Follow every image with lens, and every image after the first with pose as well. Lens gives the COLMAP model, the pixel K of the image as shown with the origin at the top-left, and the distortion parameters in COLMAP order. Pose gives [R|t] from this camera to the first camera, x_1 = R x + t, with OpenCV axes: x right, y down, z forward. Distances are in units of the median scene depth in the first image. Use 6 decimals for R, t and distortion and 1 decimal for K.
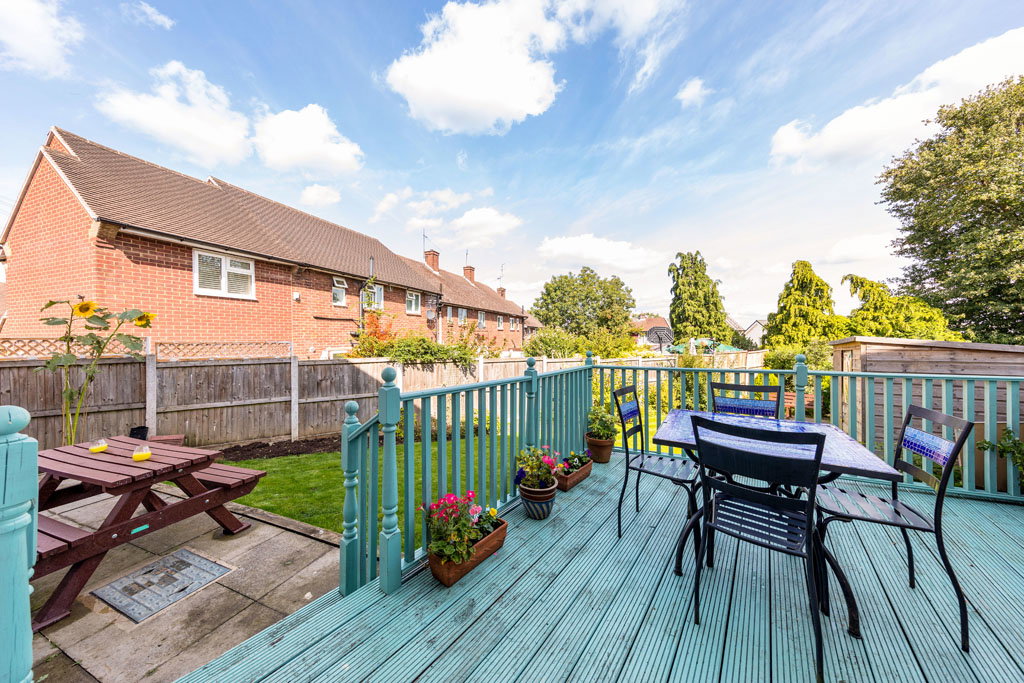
lens RADIAL K [[323.1, 0, 512.0], [0, 323.1, 341.5], [0, 0, 1]] dist [0.000437, 0.000006]
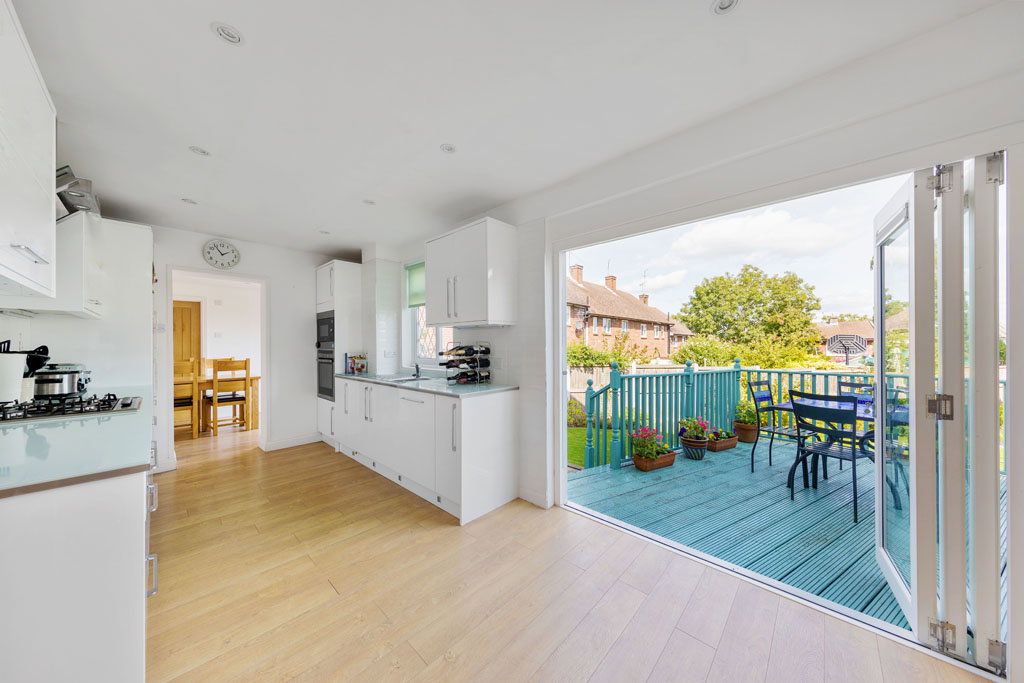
lens RADIAL K [[335.0, 0, 512.0], [0, 335.0, 341.5], [0, 0, 1]] dist [-0.000444, -0.000010]
pose [[0.922547, 0.000754, -0.385883, -0.019149], [-0.009617, 0.999732, -0.021039, 0.000222], [0.385764, 0.023120, 0.922308, -0.150348]]
